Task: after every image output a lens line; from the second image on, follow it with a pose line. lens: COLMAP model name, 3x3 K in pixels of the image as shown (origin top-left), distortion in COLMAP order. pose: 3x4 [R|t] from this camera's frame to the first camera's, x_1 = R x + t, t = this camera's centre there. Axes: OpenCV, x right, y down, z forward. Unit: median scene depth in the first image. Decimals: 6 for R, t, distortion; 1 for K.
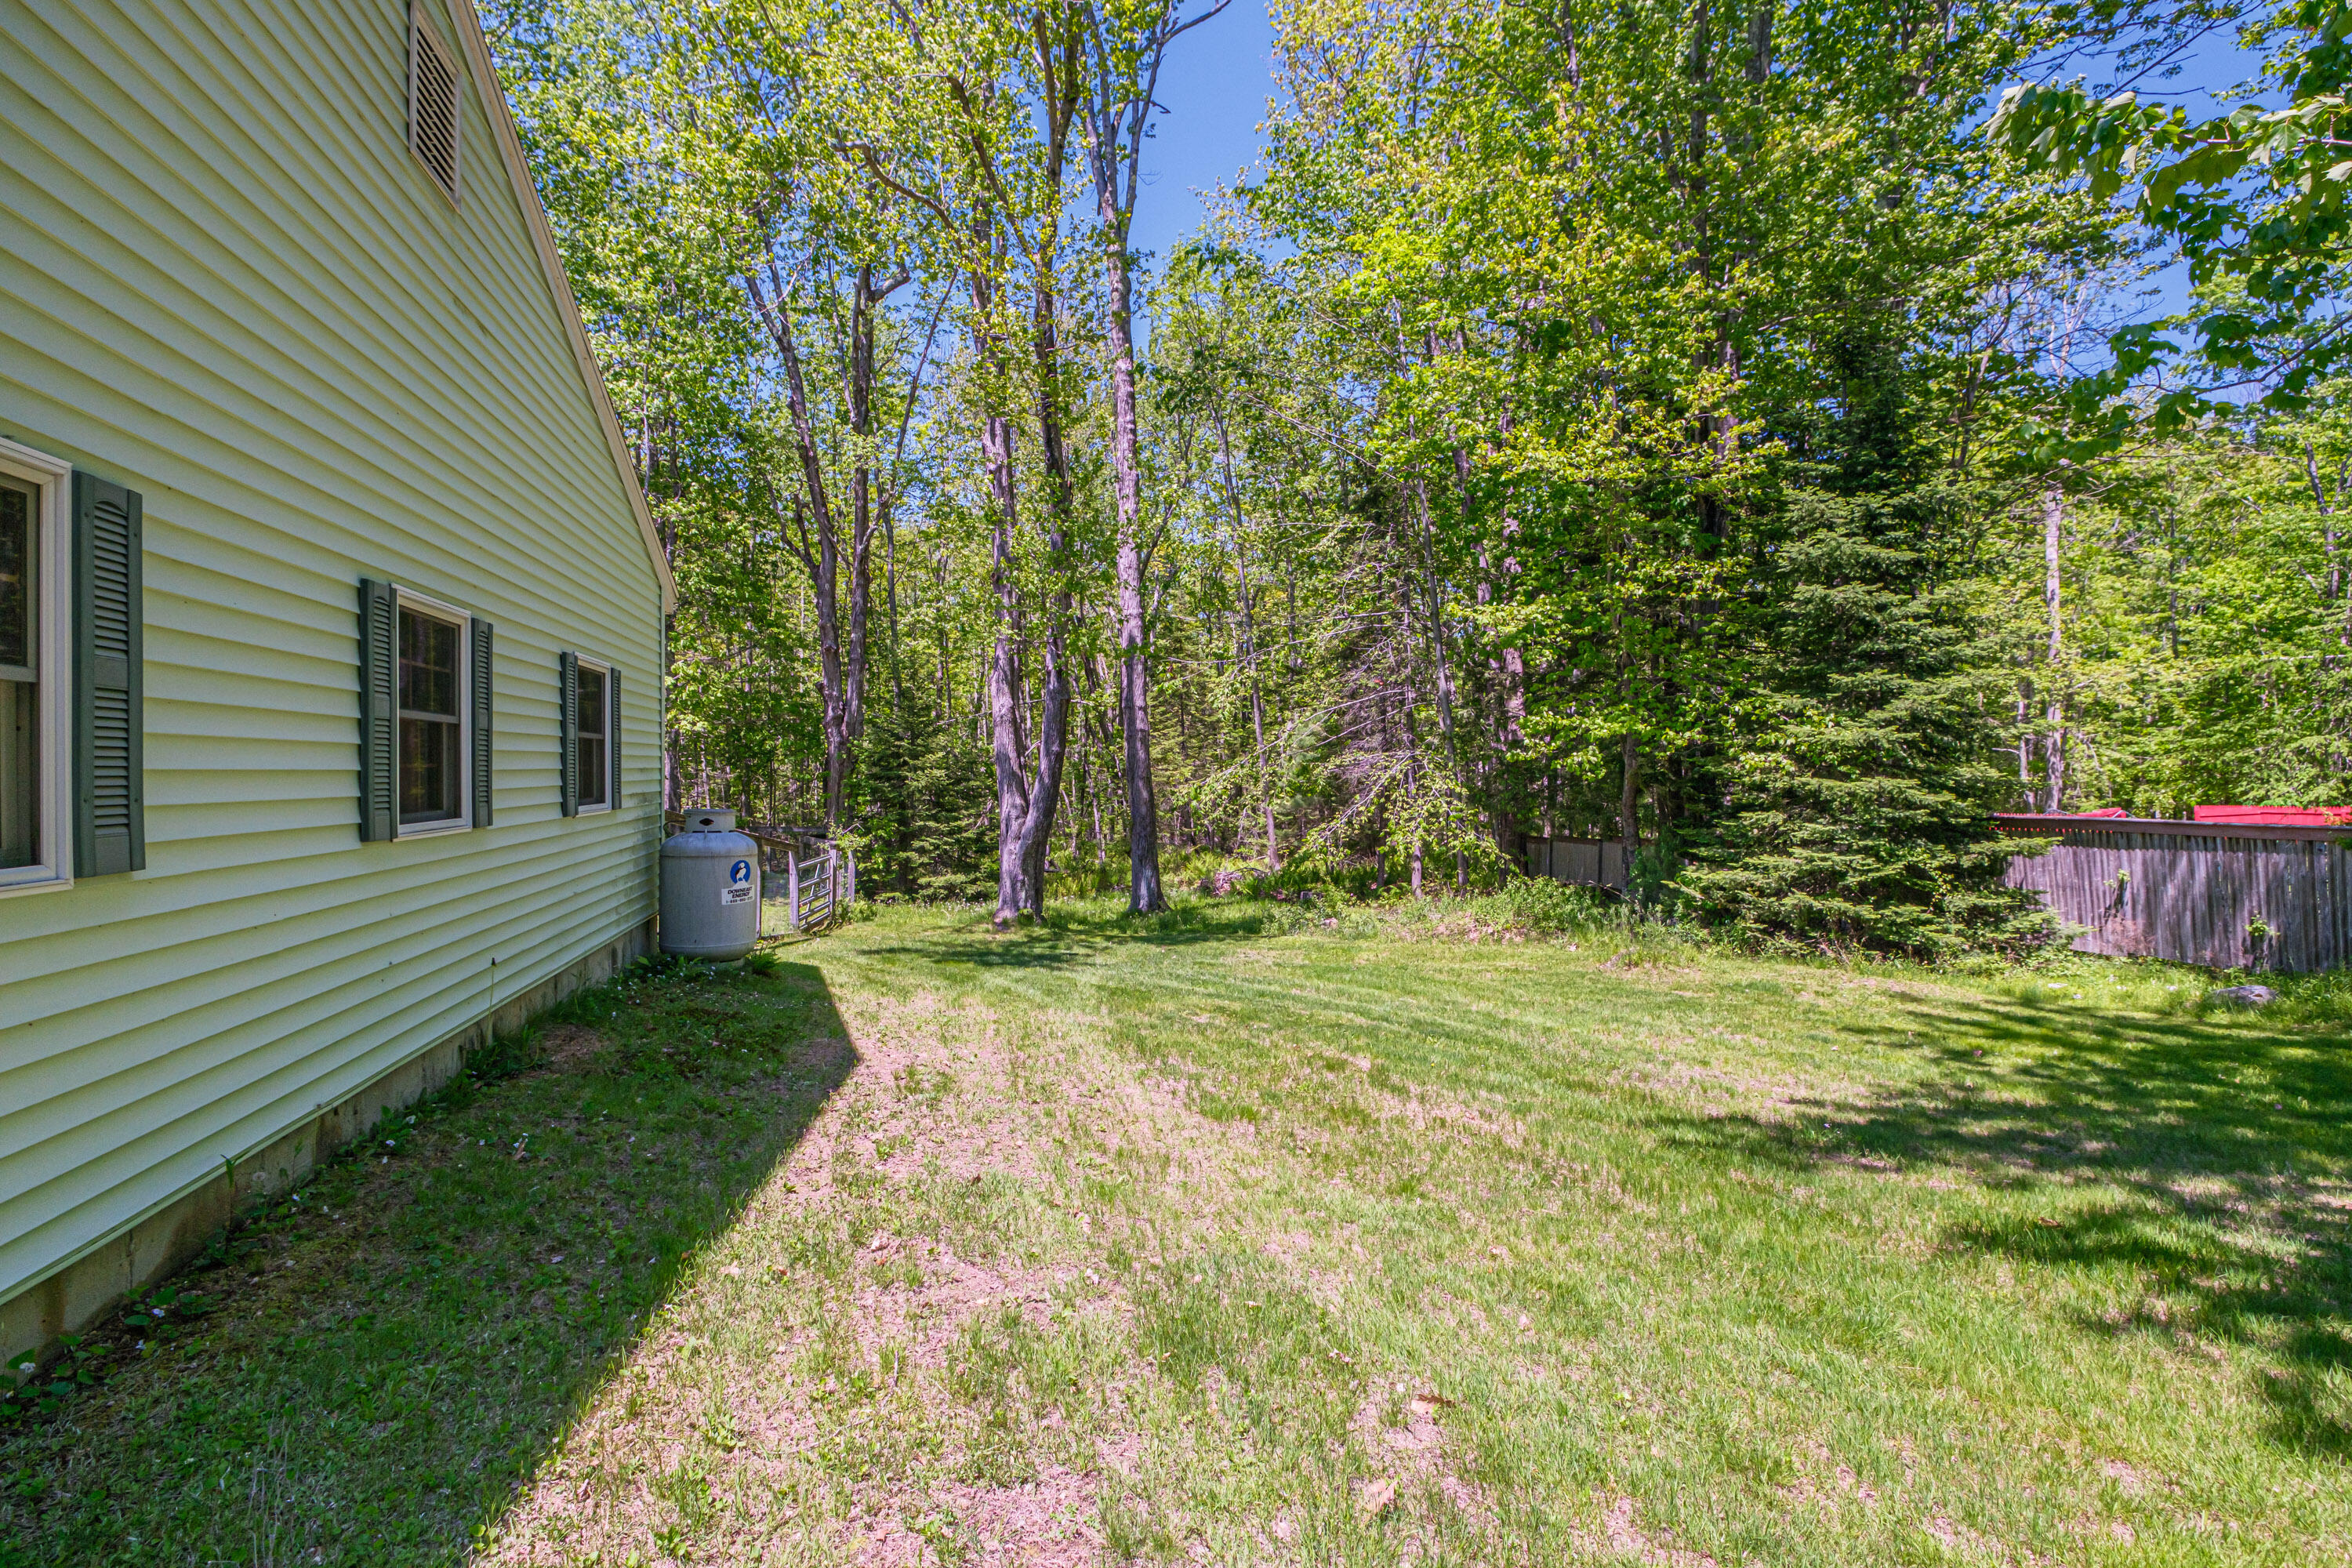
lens RADIAL K [[1006.1, 0, 1176.0], [0, 1006.1, 784.0], [0, 0, 1]] dist [-0.006816, -0.000327]
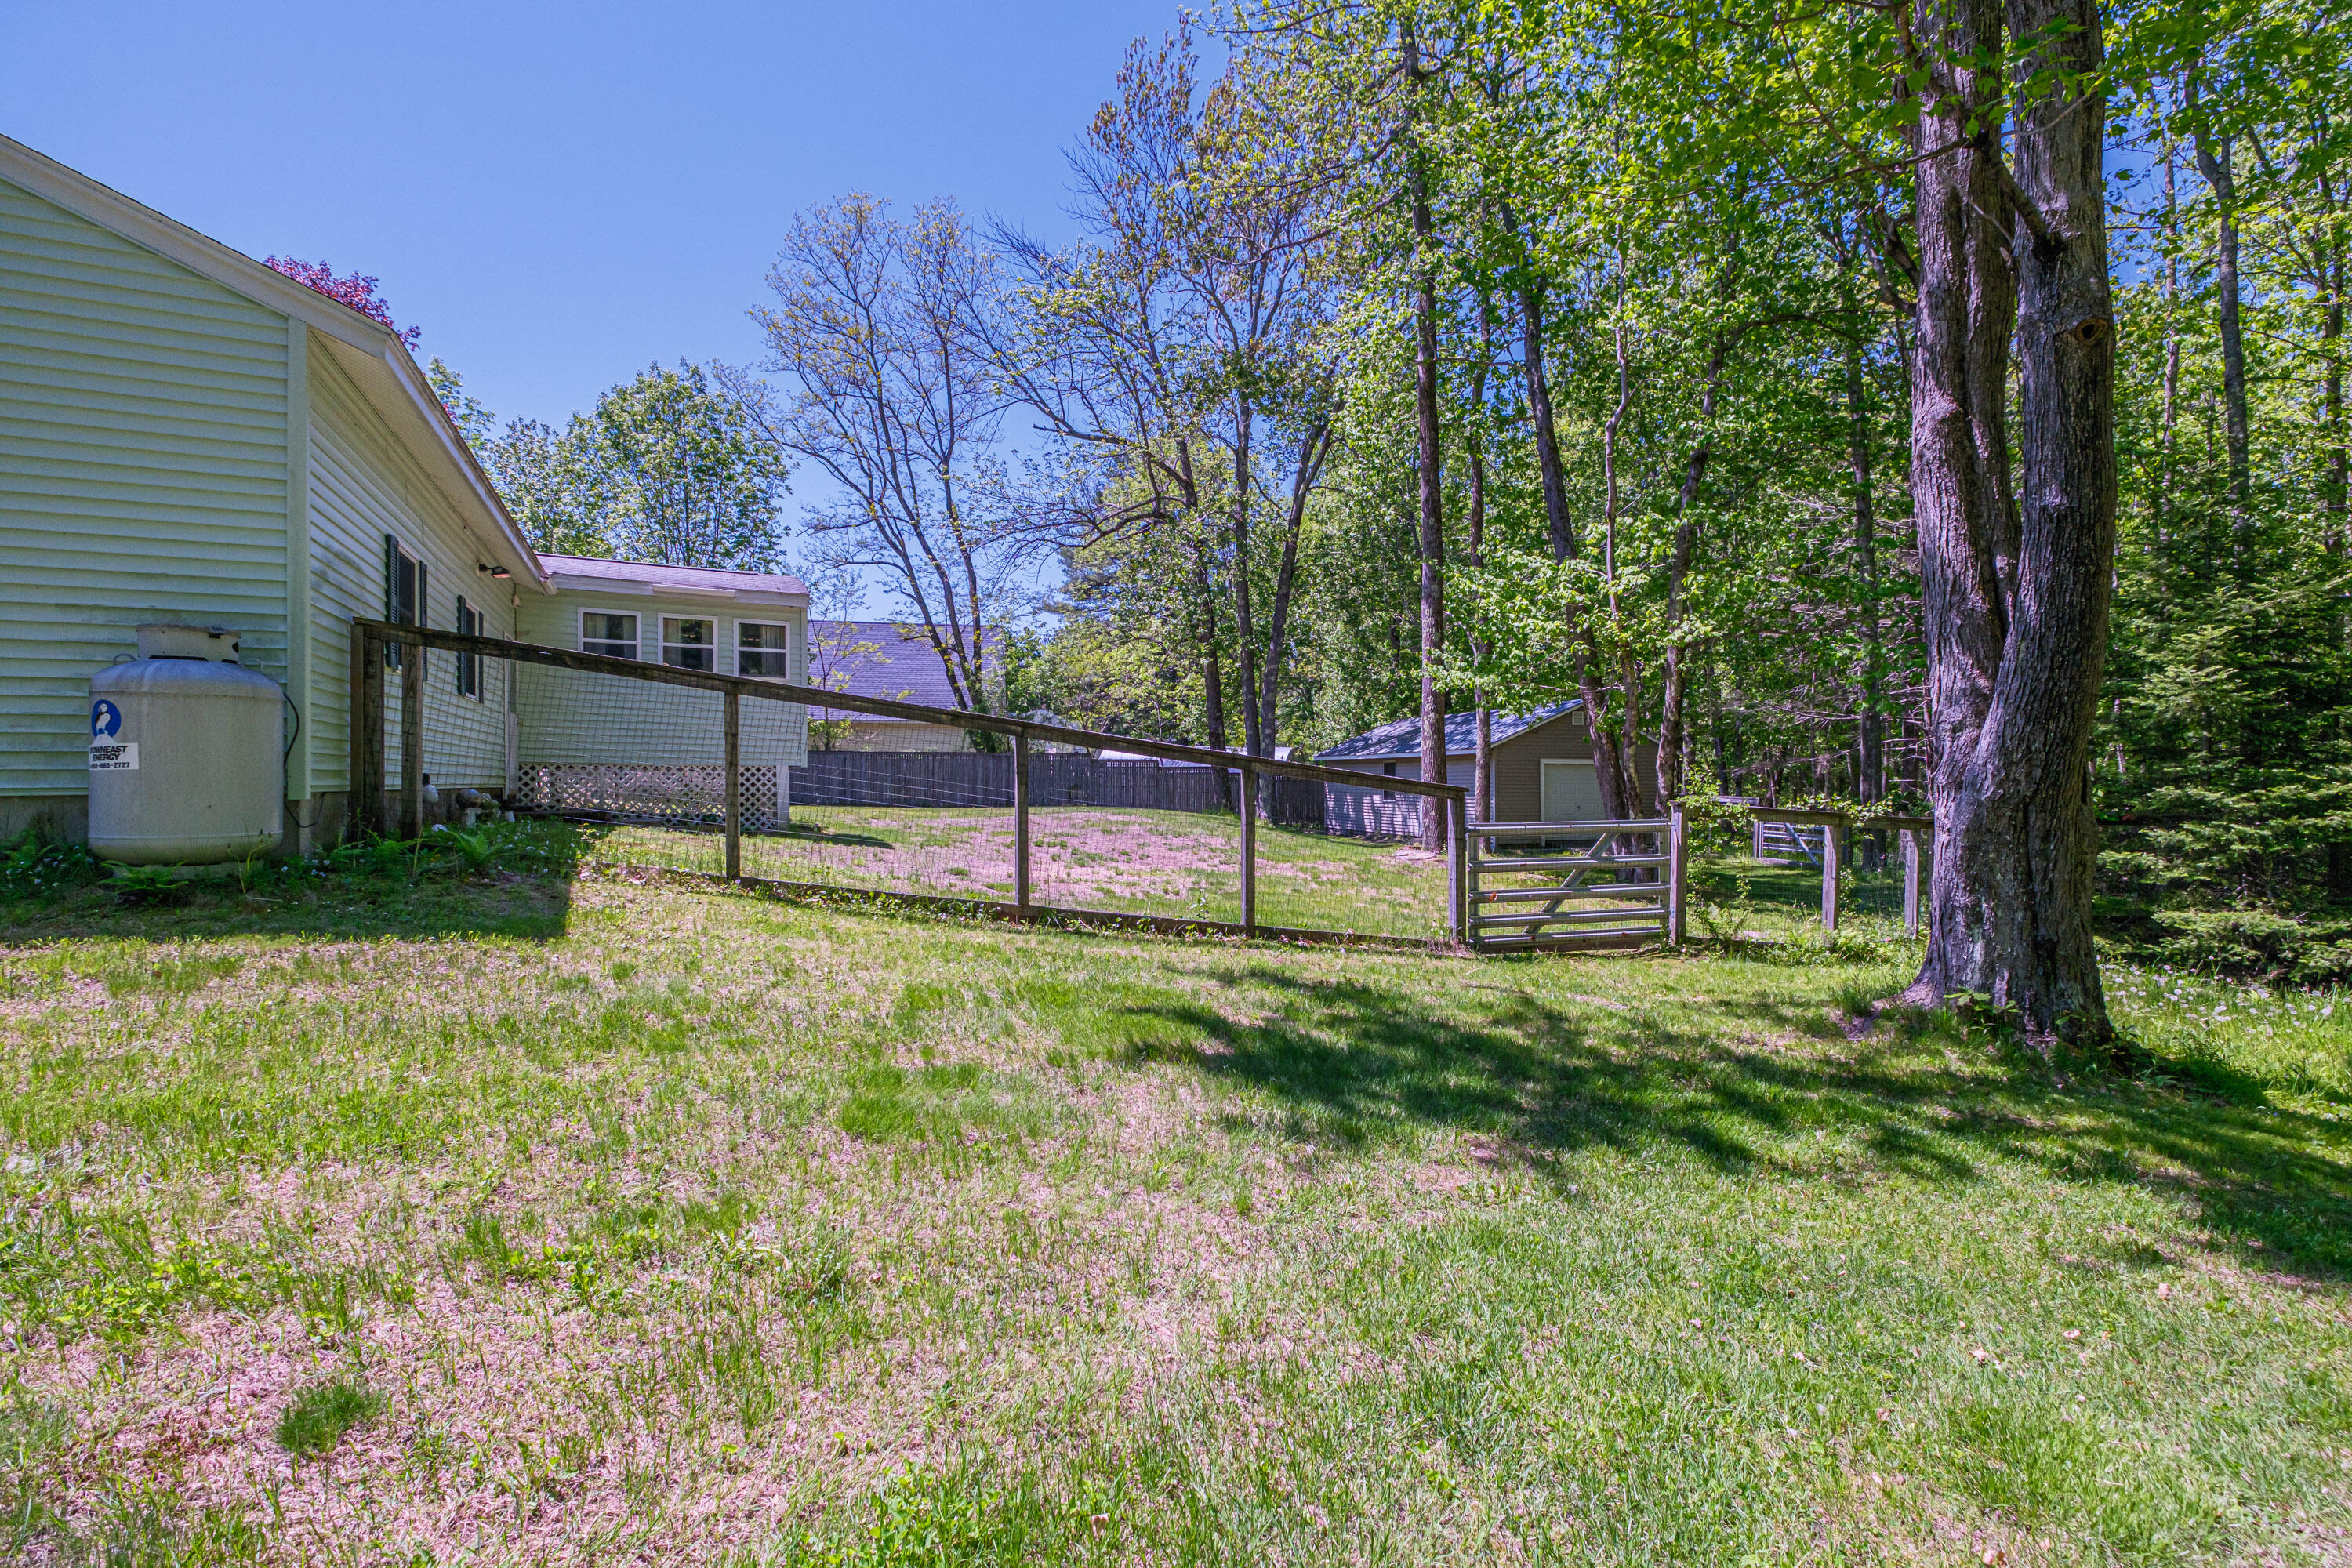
lens RADIAL K [[1006.1, 0, 1176.0], [0, 1006.1, 784.0], [0, 0, 1]] dist [-0.006816, -0.000327]
pose [[0.198252, 0.000753, -0.980151, 0.095731], [-0.005455, 0.999985, -0.000335, 0.039186], [0.980136, 0.005413, 0.198253, 0.481846]]
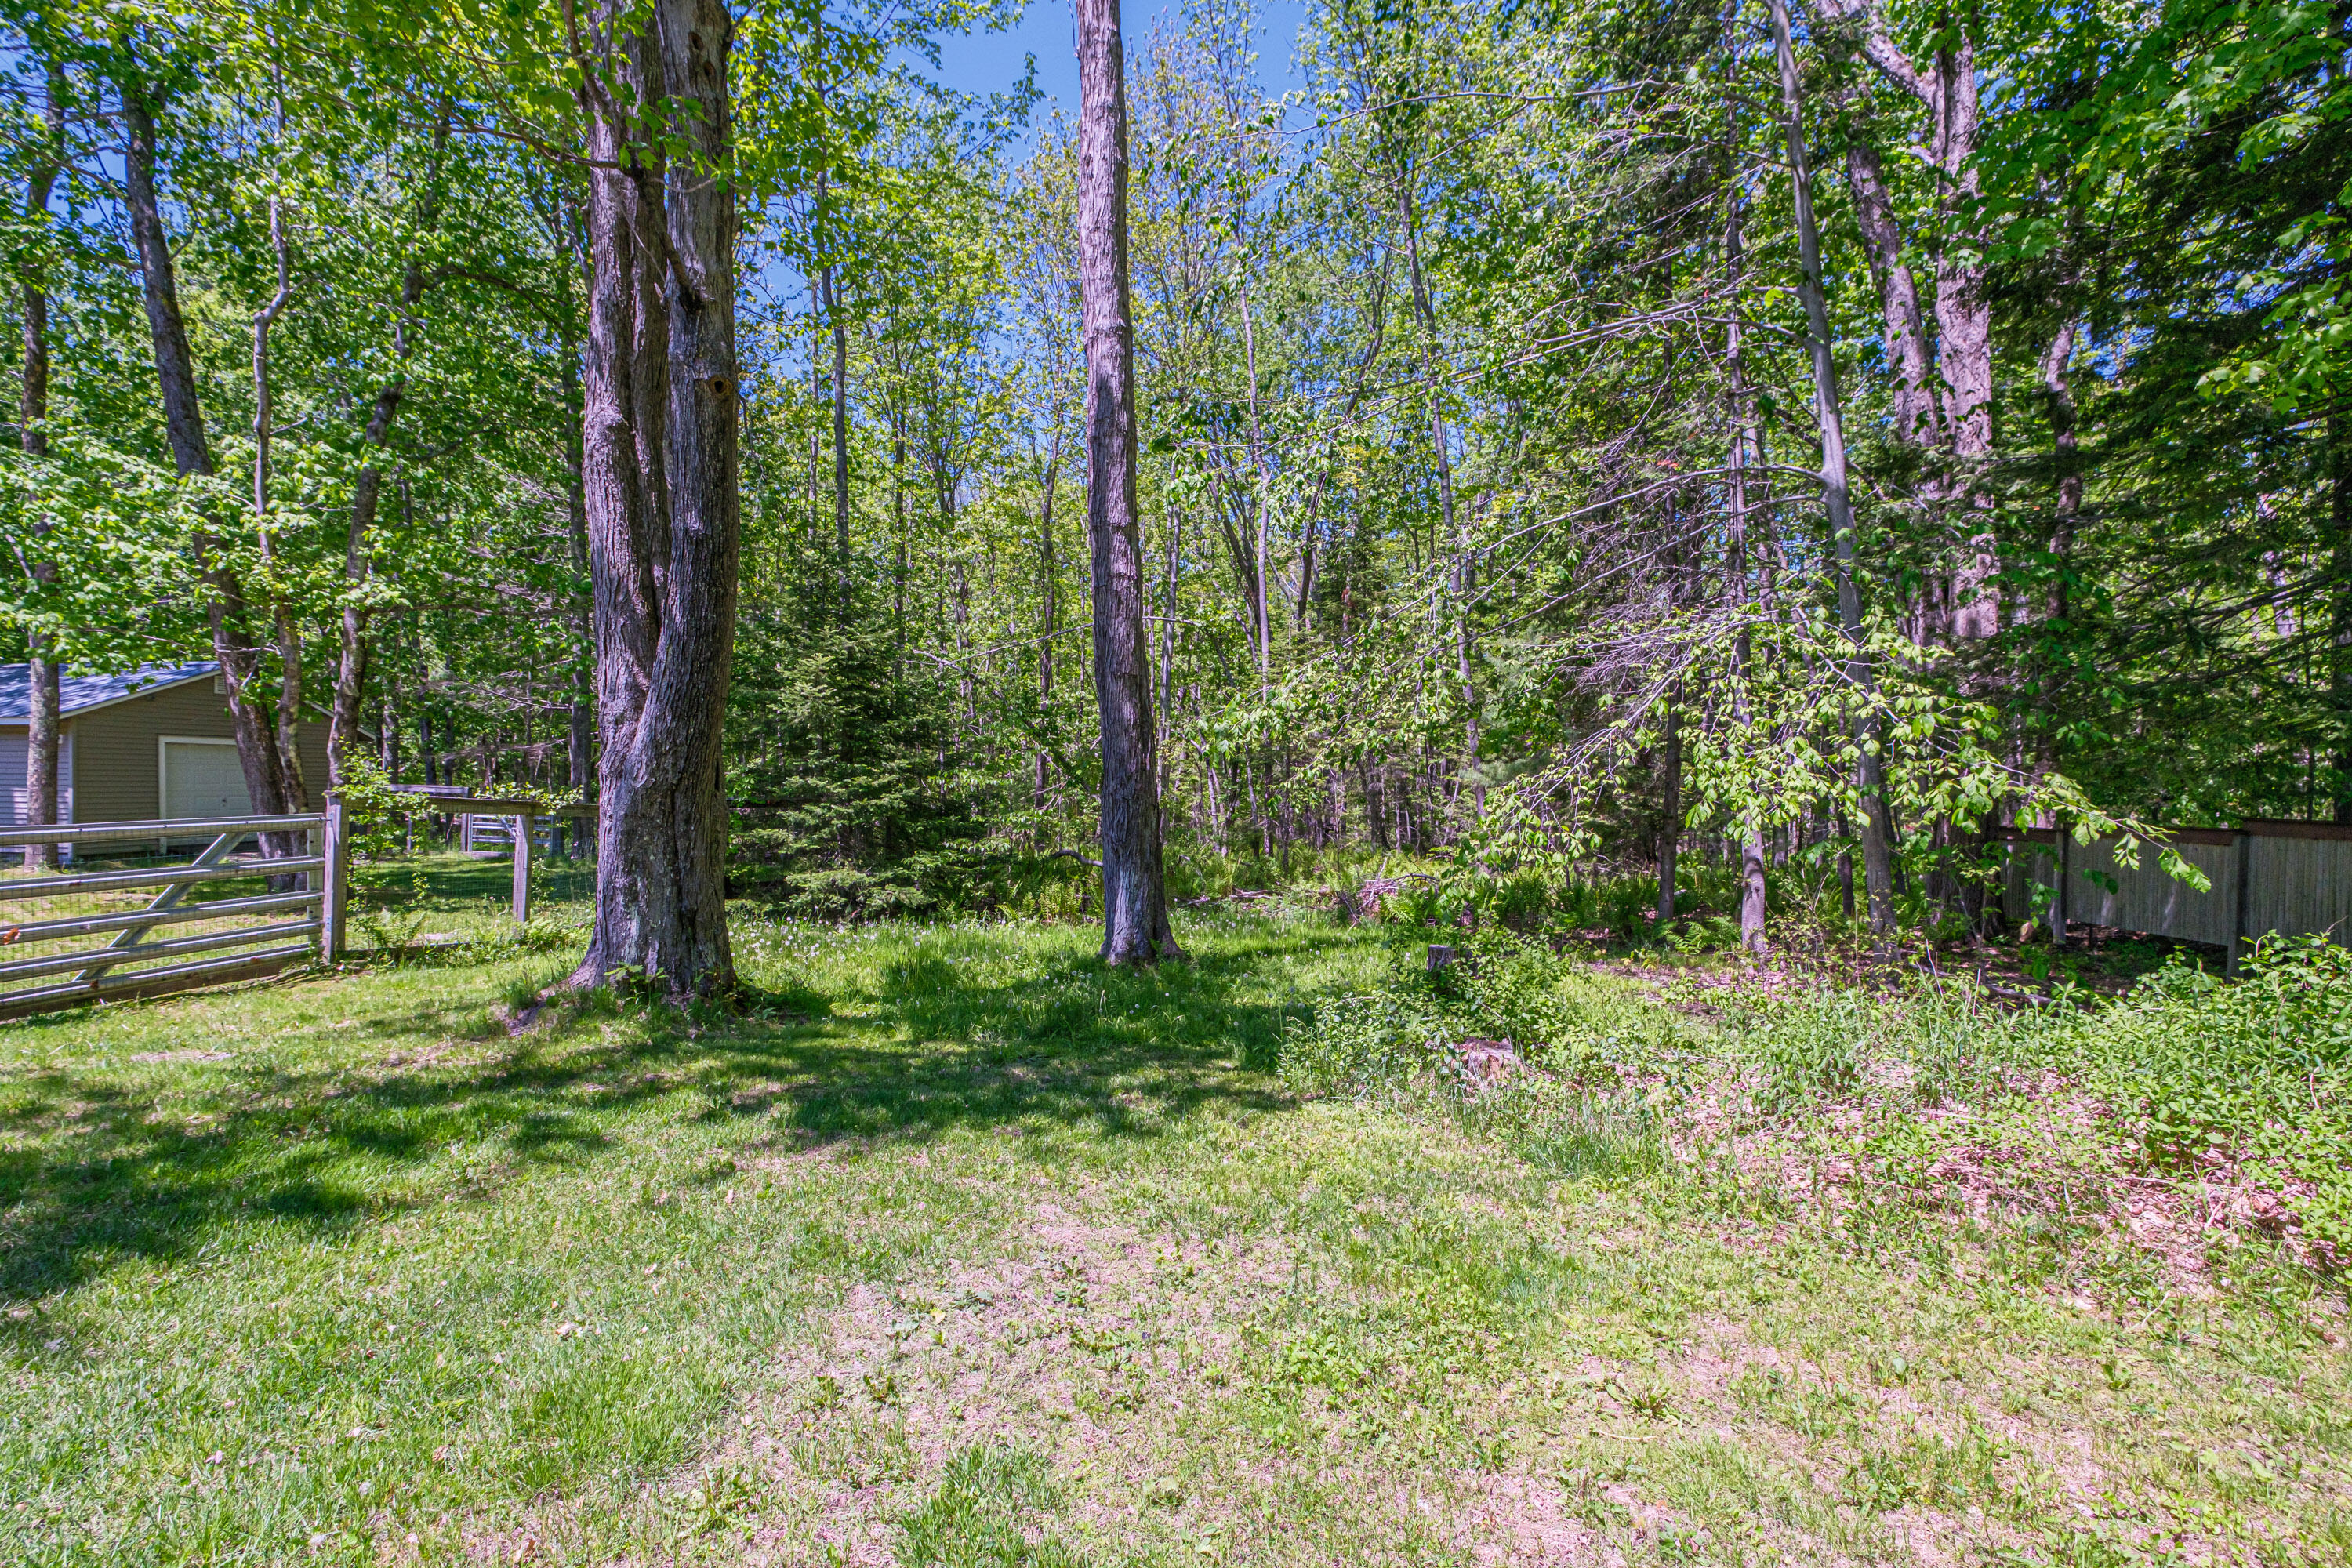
lens RADIAL K [[1015.4, 0, 1186.6], [0, 1015.4, 784.2], [0, 0, 1]] dist [-0.009952, -0.000460]
pose [[0.971019, 0.009353, -0.238821, 0.100245], [-0.009298, 0.999956, 0.001358, 0.039310], [0.238823, 0.000902, 0.971063, 0.497996]]
